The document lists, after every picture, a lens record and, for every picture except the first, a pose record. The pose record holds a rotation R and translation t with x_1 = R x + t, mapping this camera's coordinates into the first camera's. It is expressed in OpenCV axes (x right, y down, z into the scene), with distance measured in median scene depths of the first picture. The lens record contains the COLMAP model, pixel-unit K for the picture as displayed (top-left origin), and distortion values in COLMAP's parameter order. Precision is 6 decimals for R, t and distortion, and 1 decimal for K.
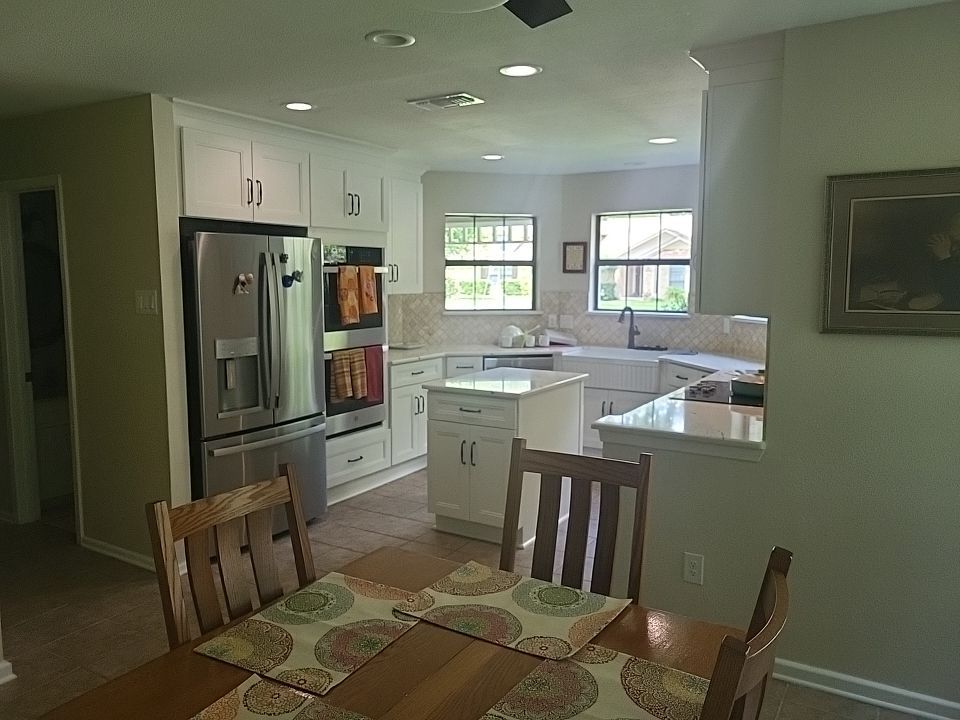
lens RADIAL K [[729.7, 0, 463.7], [0, 729.7, 355.4], [0, 0, 1]] dist [0.039956, -0.039551]
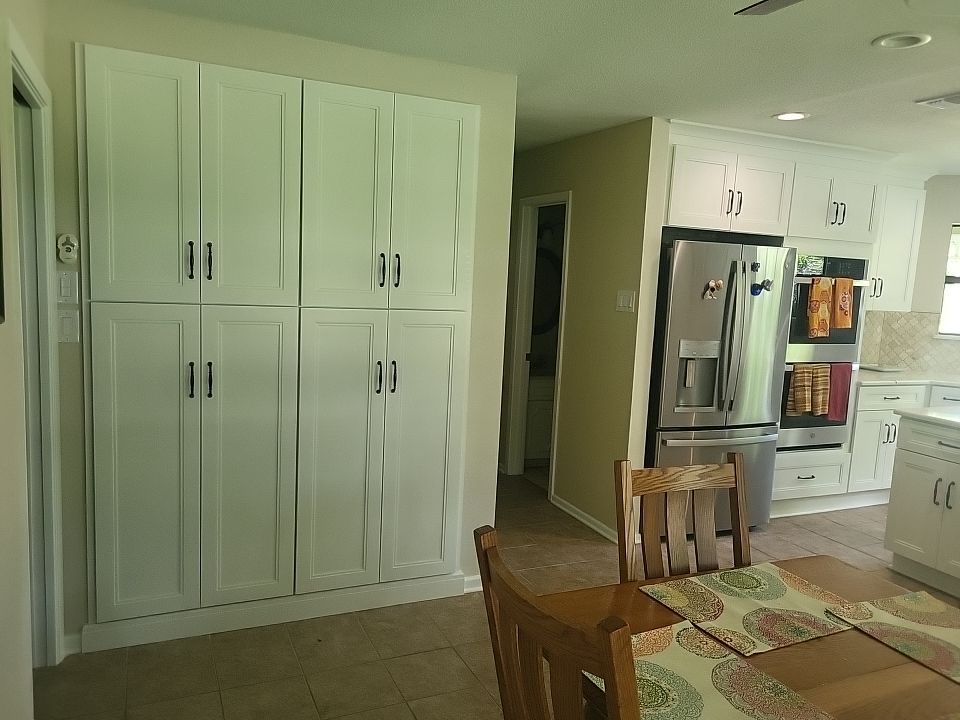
lens RADIAL K [[729.7, 0, 483.1], [0, 729.7, 368.5], [0, 0, 1]] dist [0.039956, -0.039551]
pose [[0.830215, 0.112028, -0.546071, 0.014056], [-0.110006, 0.993260, 0.036523, 0.012712], [0.546482, 0.029749, 0.836943, -0.061197]]
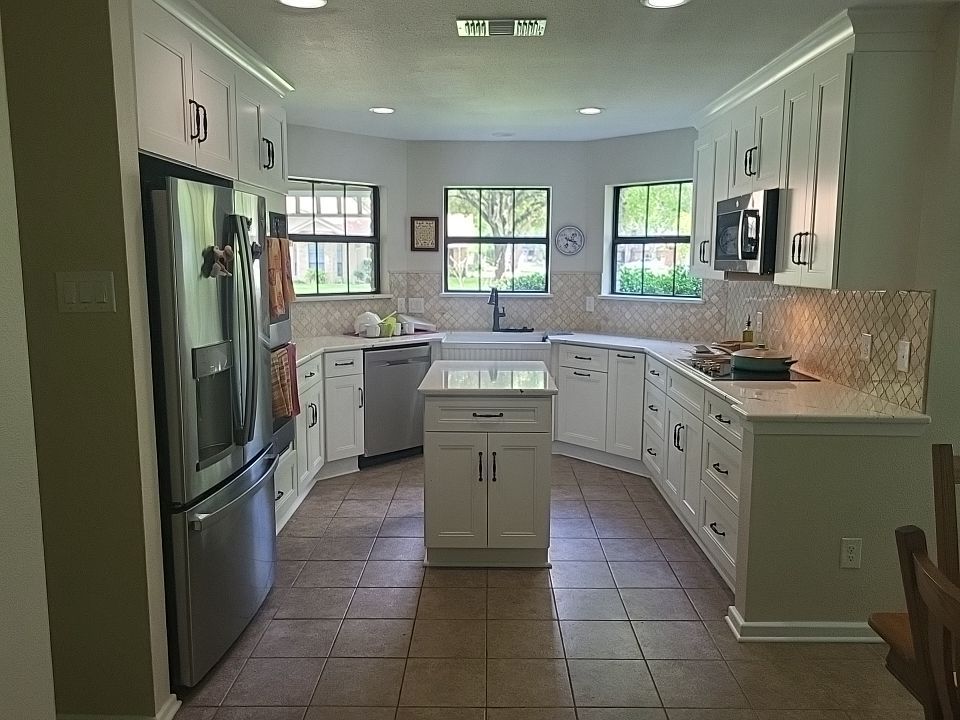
lens RADIAL K [[729.7, 0, 479.2], [0, 729.7, 358.9], [0, 0, 1]] dist [0.039956, -0.039551]
pose [[0.856808, -0.069861, 0.510882, -0.428716], [0.055031, 0.997510, 0.044112, -0.026086], [-0.512691, -0.009681, 0.858518, 0.305160]]
